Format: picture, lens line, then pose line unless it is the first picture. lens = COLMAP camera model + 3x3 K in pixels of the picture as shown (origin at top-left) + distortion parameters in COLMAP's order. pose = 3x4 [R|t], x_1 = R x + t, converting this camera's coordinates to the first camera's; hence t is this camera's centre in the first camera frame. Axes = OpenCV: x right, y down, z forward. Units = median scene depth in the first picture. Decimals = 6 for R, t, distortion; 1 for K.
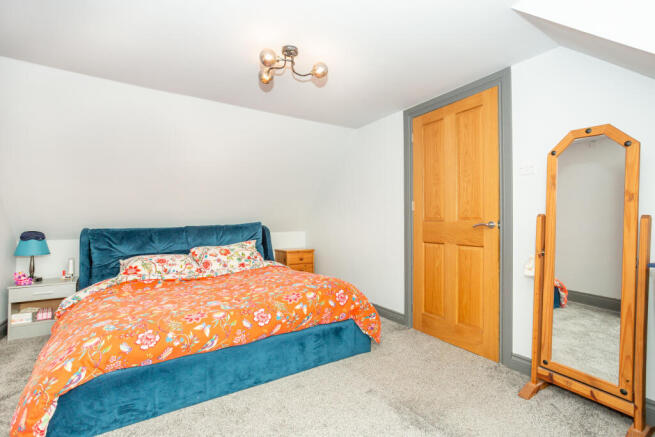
lens RADIAL K [[318.6, 0, 322.2], [0, 318.6, 217.2], [0, 0, 1]] dist [-0.045700, 0.022902]
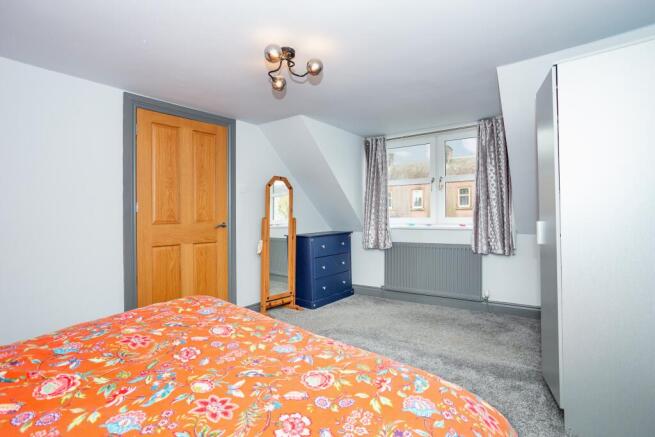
lens RADIAL K [[318.6, 0, 322.2], [0, 318.6, 217.2], [0, 0, 1]] dist [-0.045700, 0.022902]
pose [[-0.325845, 0.005717, 0.945406, -0.905545], [0.013105, 0.999913, -0.001530, -0.001961], [-0.945332, 0.011891, -0.325892, 1.022651]]
